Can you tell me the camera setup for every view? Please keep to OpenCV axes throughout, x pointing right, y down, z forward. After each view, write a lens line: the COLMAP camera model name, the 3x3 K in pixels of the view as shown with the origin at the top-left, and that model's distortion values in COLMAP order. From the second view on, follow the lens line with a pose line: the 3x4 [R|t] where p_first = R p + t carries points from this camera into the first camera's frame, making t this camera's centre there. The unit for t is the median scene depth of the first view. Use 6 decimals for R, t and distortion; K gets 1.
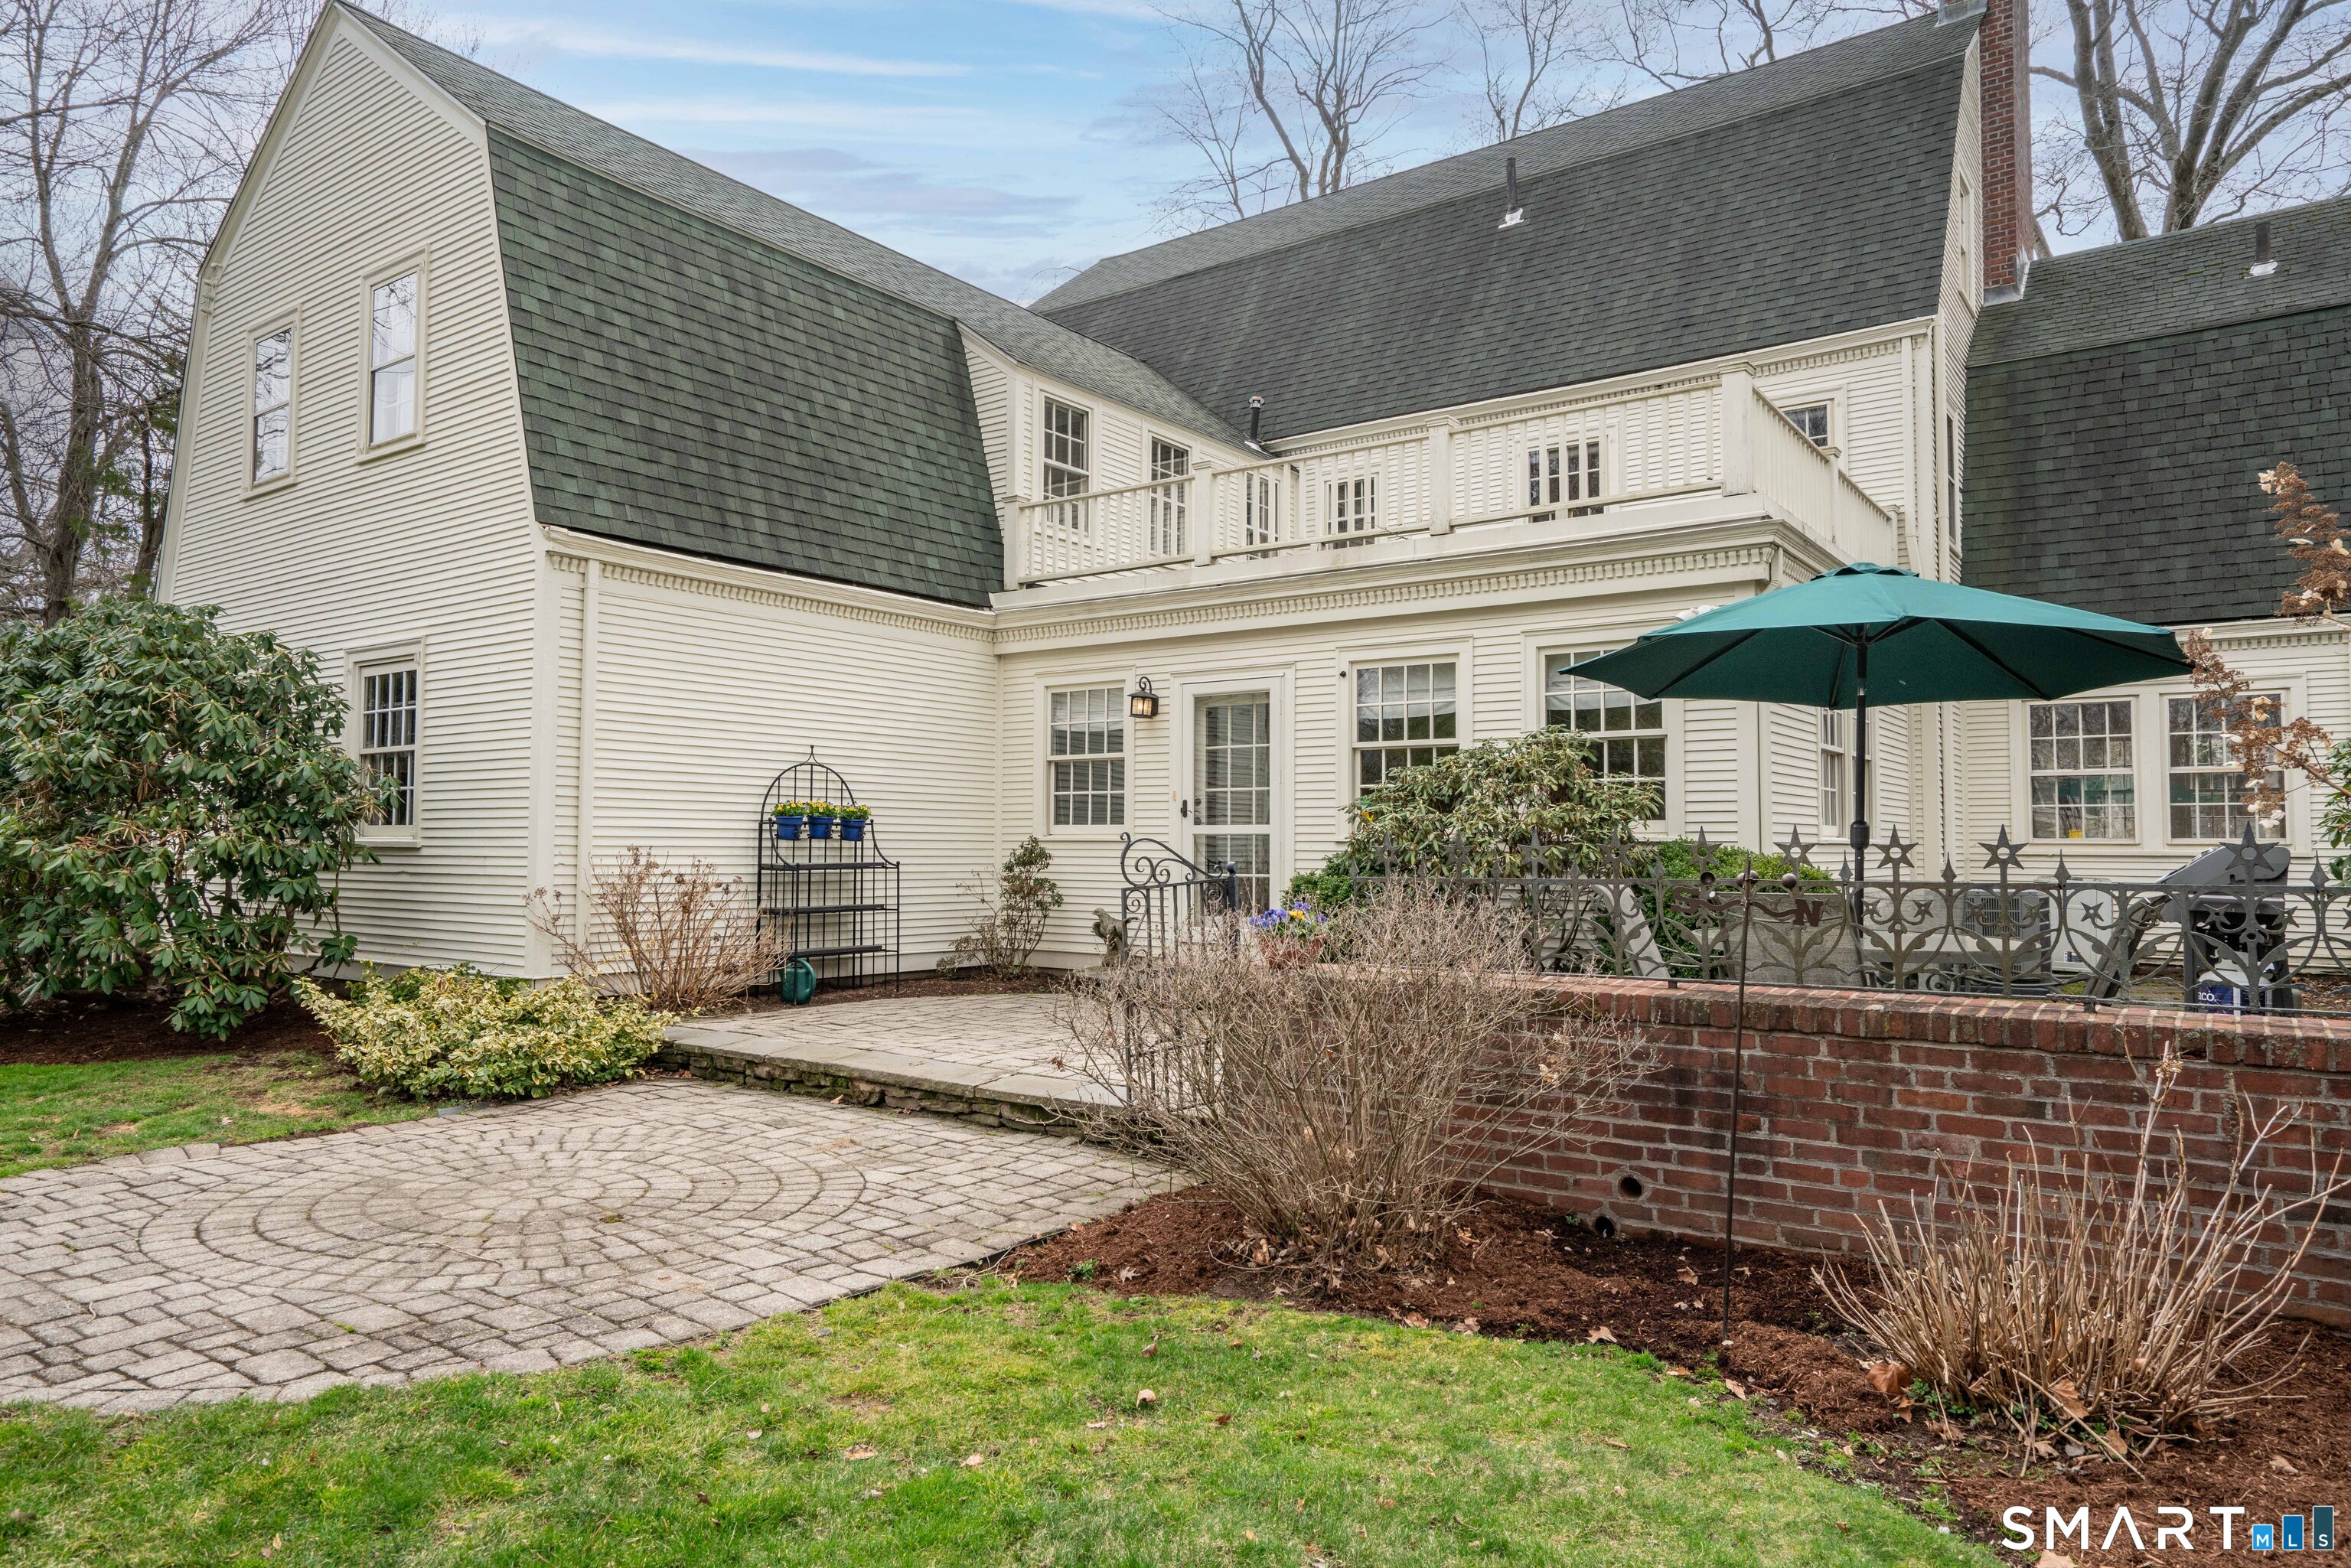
lens RADIAL K [[1475.8, 0, 1175.5], [0, 1475.8, 784.0], [0, 0, 1]] dist [-0.007977, 0.025732]
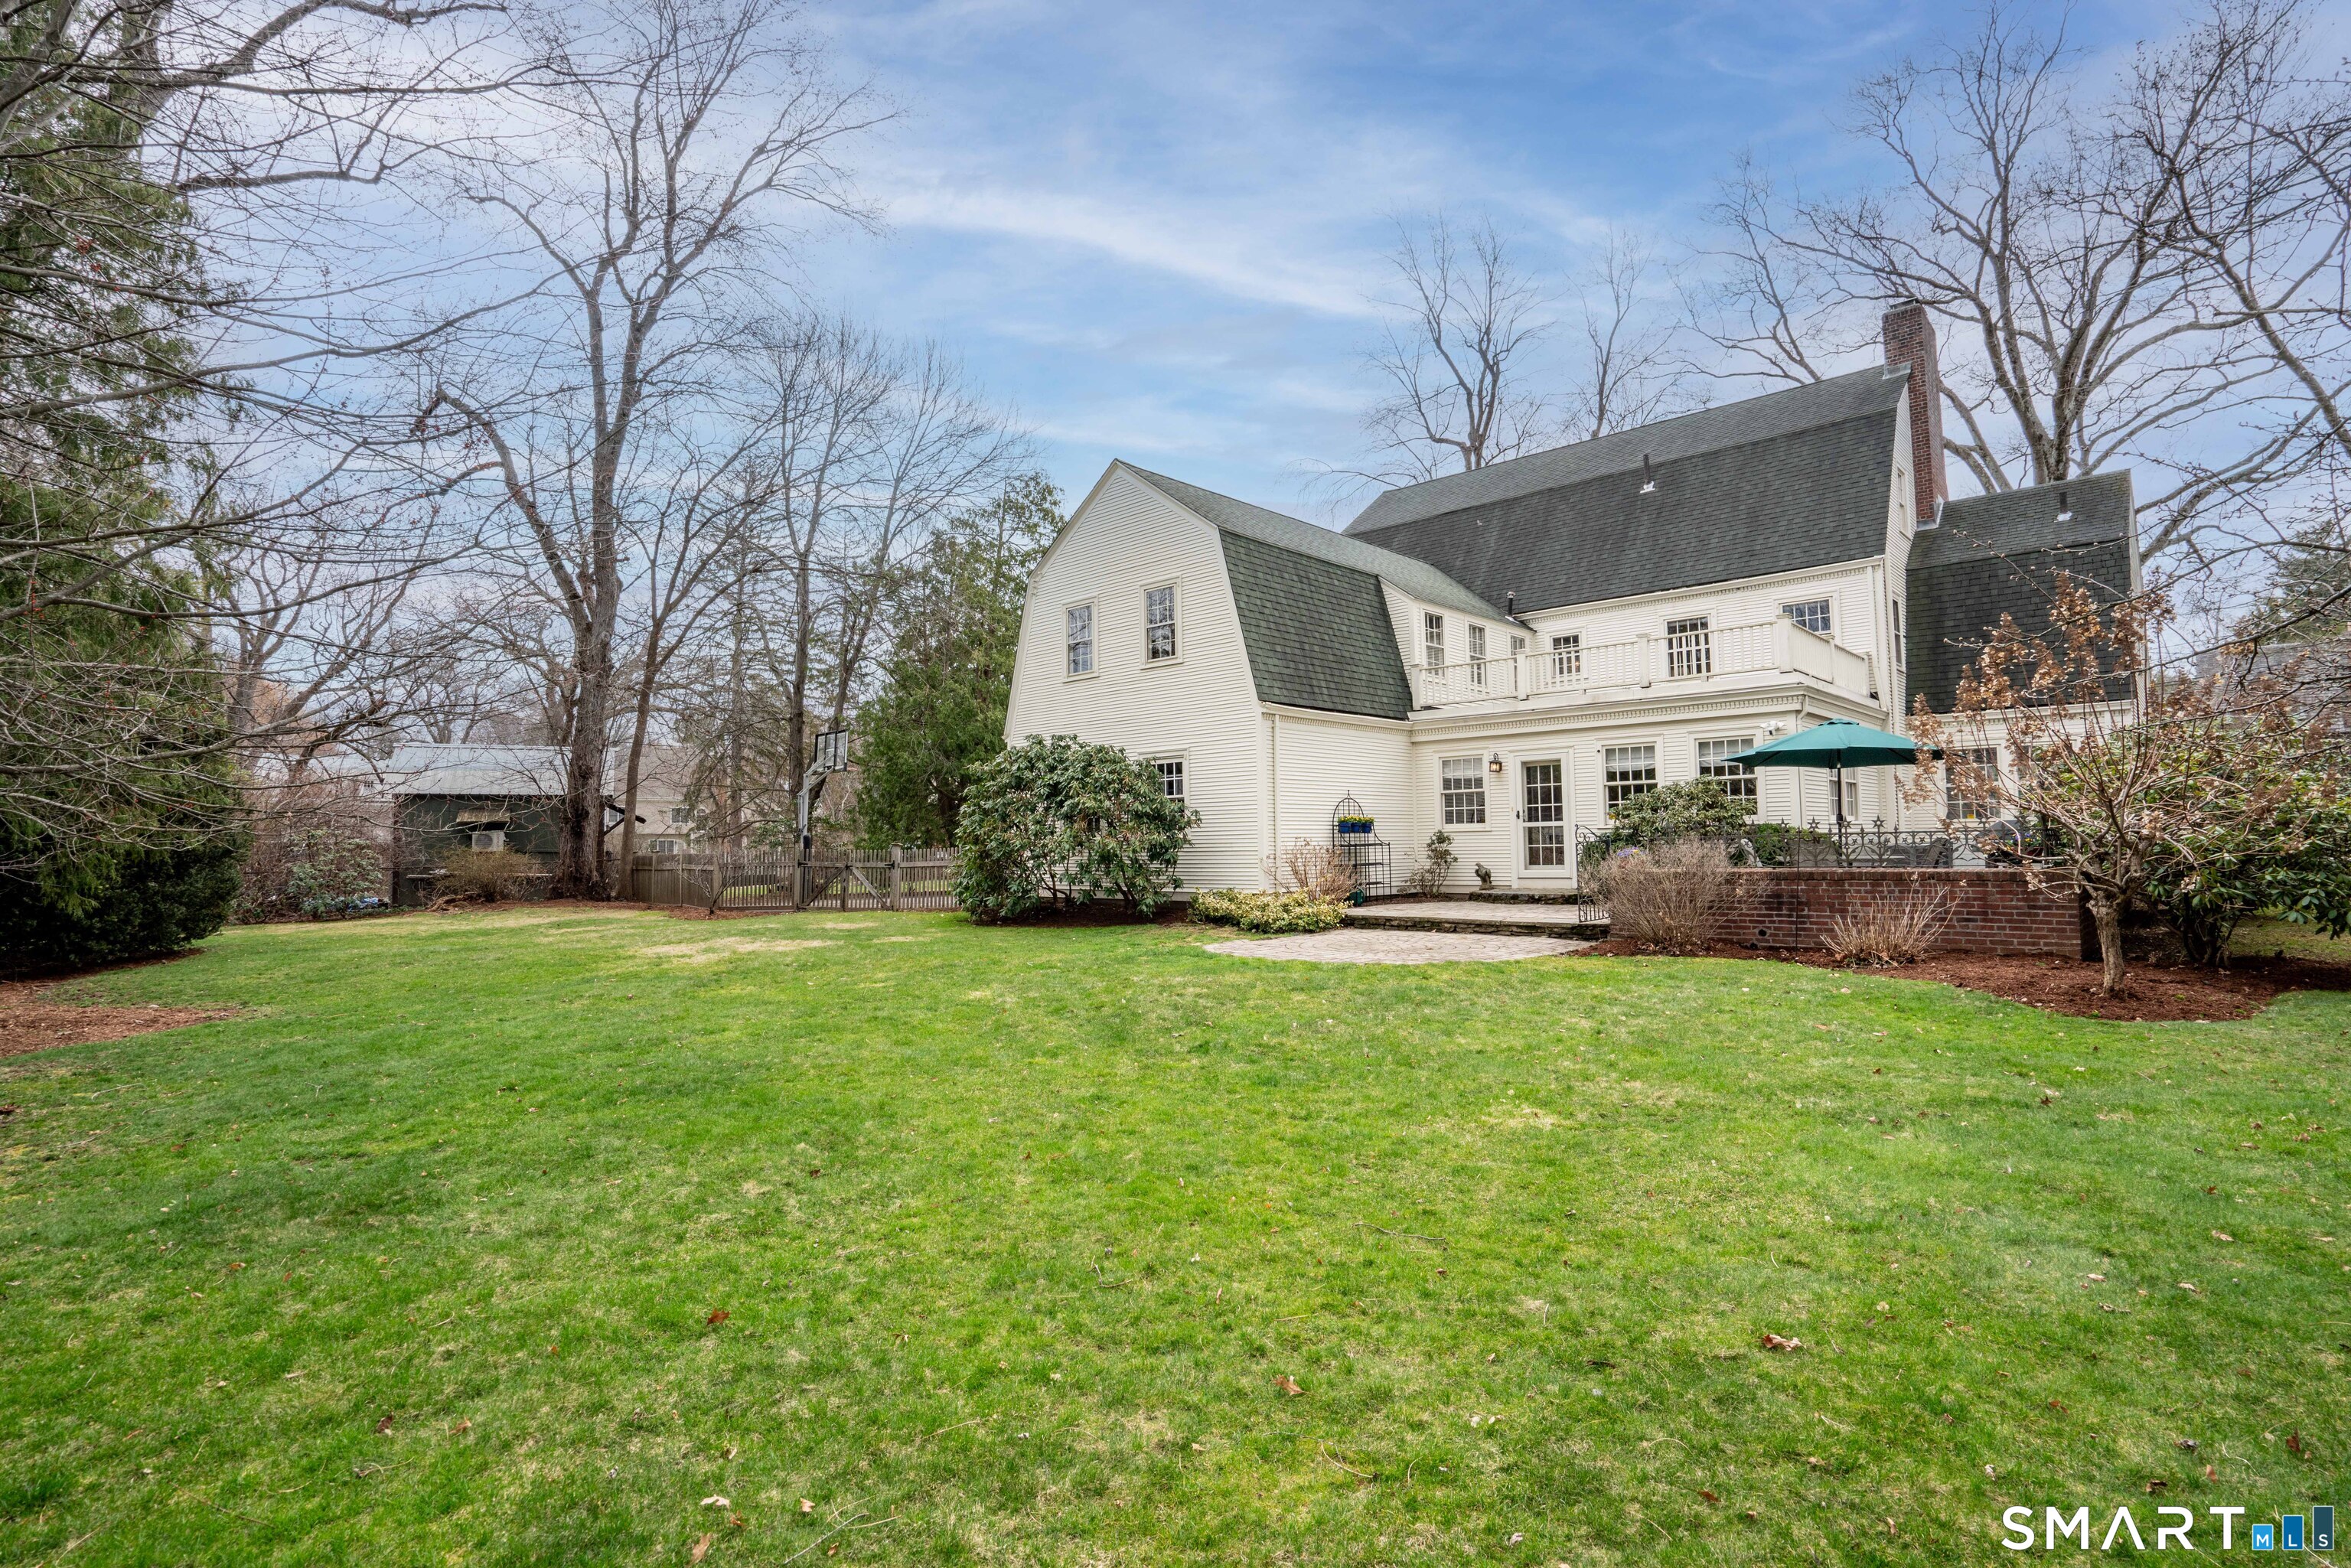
lens RADIAL K [[1174.6, 0, 1175.5], [0, 1174.6, 784.0], [0, 0, 1]] dist [-0.040731, 0.018612]
pose [[0.993250, -0.025700, -0.113106, -0.297895], [0.024521, 0.999630, -0.011800, -0.020396], [0.113368, 0.008947, 0.993513, -0.742096]]
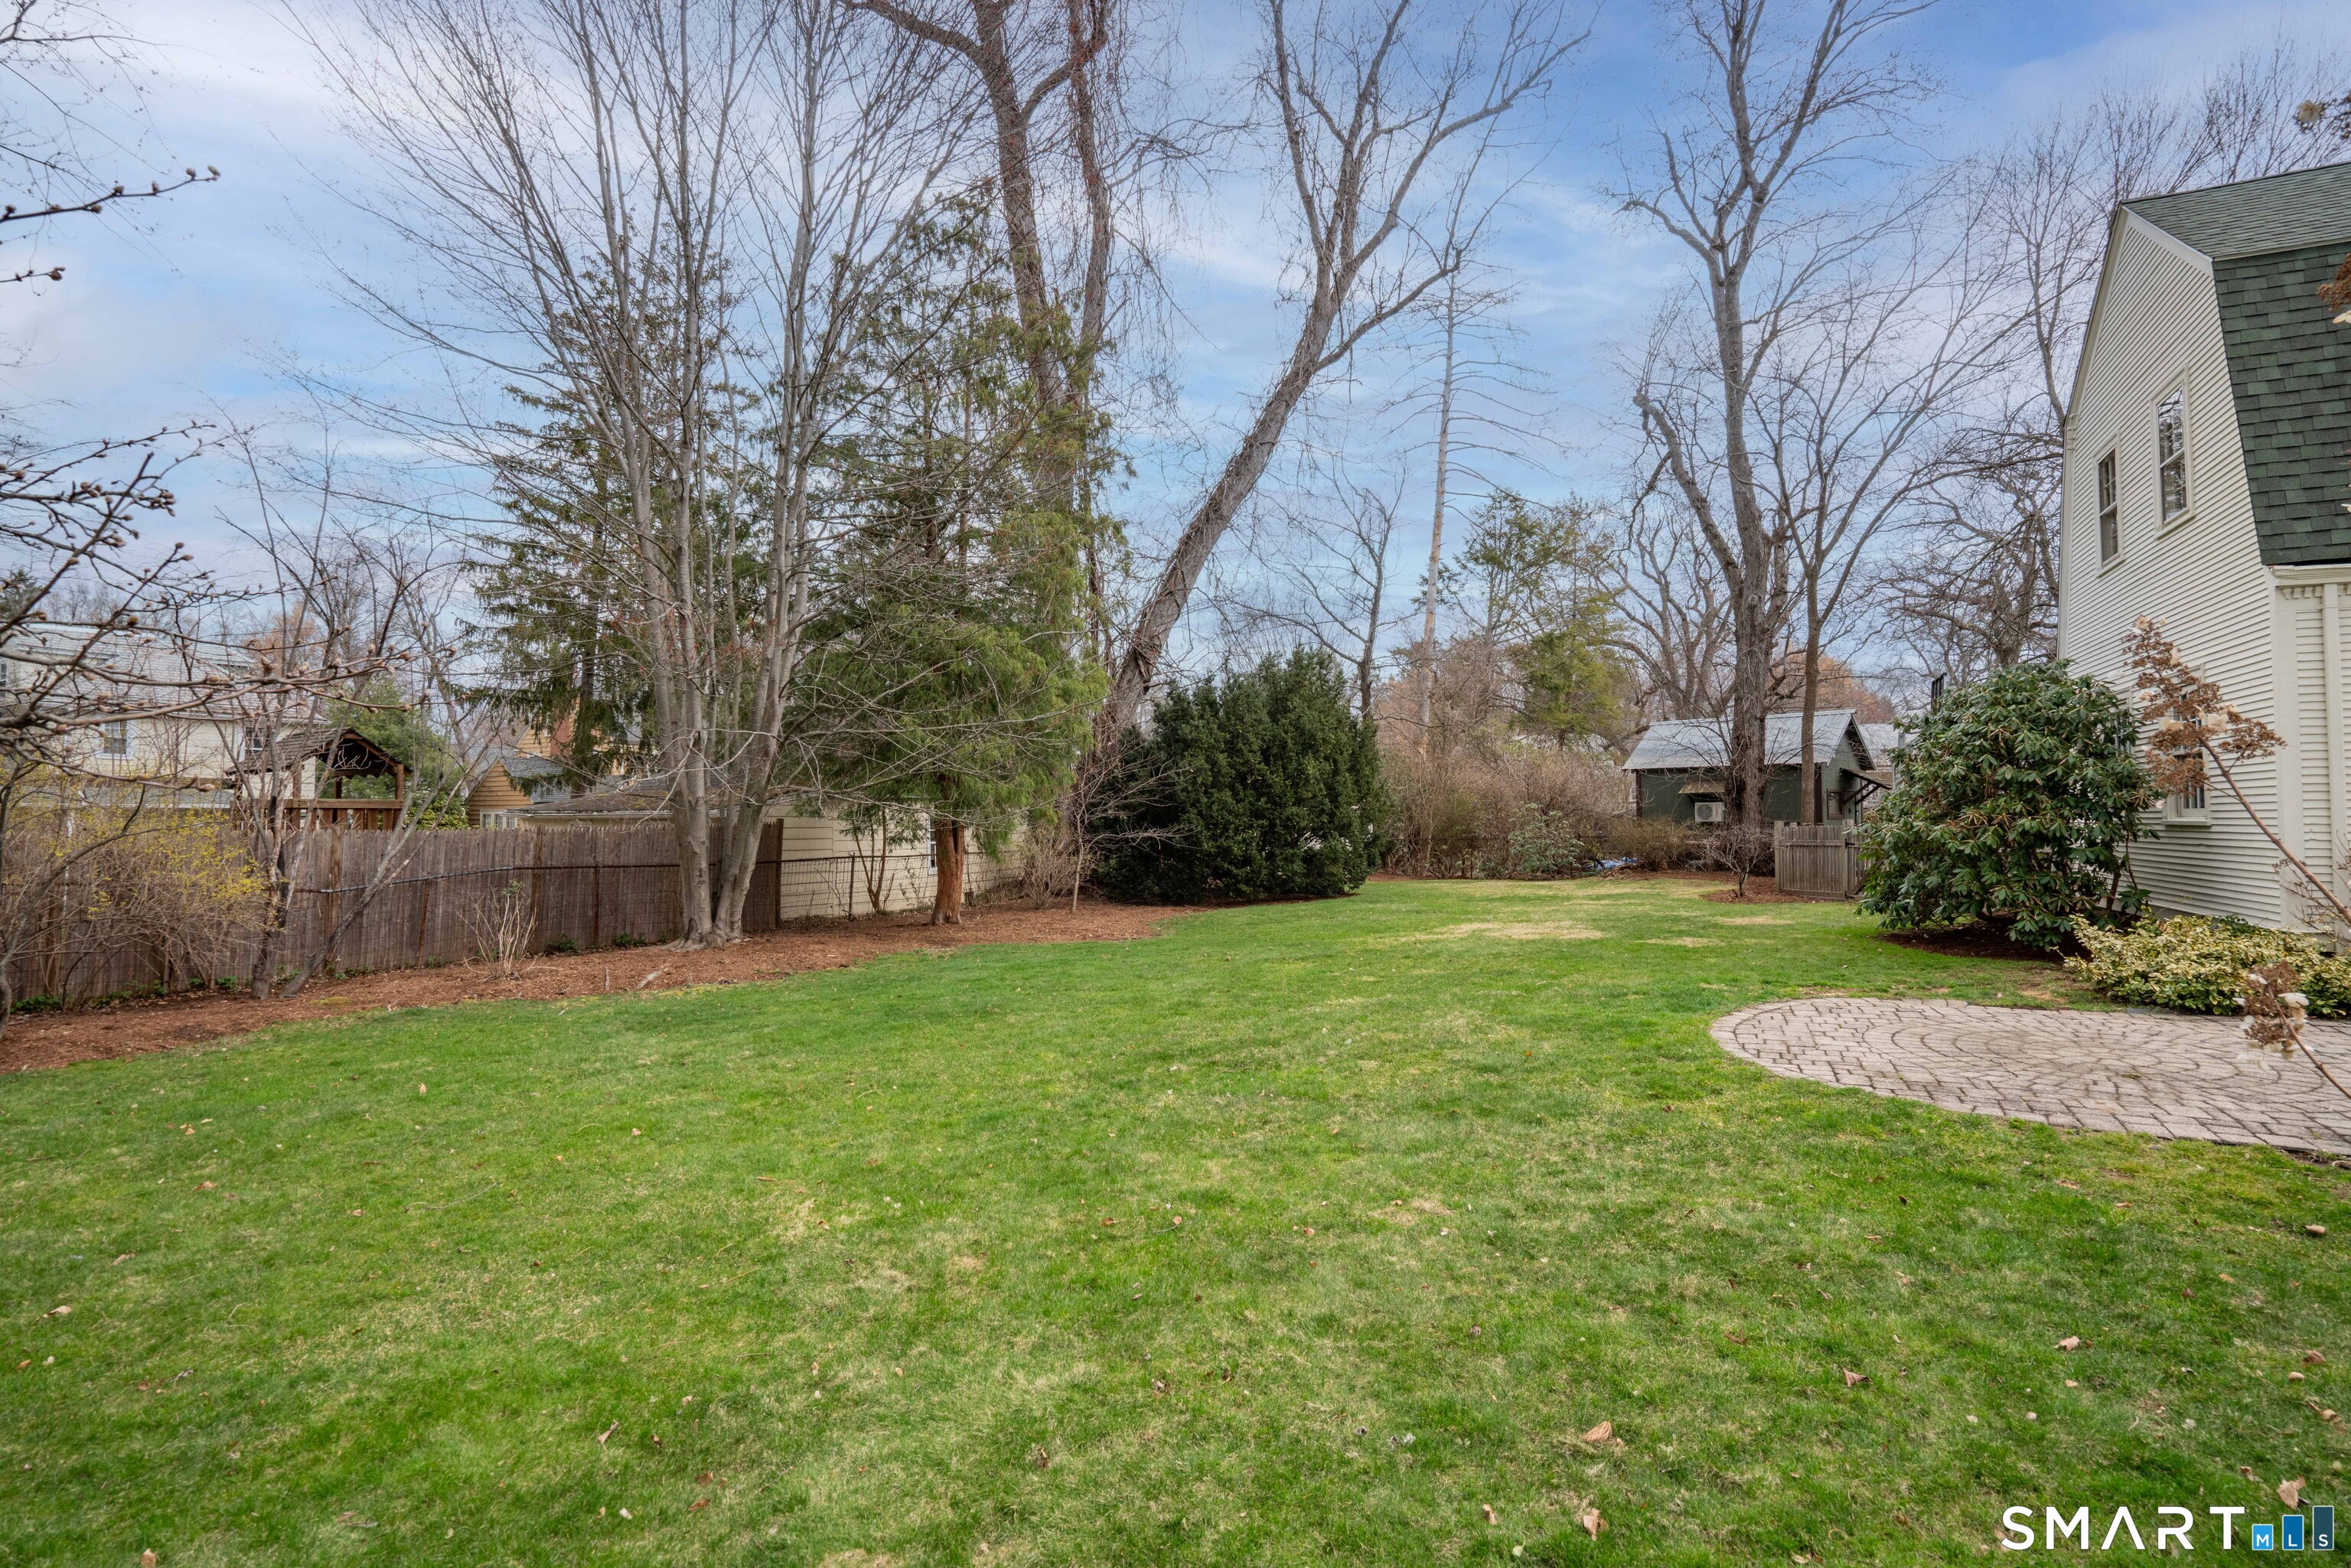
lens RADIAL K [[1174.6, 0, 1175.5], [0, 1174.6, 784.0], [0, 0, 1]] dist [-0.040731, 0.018612]
pose [[0.192170, -0.037228, -0.980655, 0.281754], [0.048546, 0.998417, -0.028389, -0.008357], [0.980160, -0.042151, 0.193673, -0.081461]]
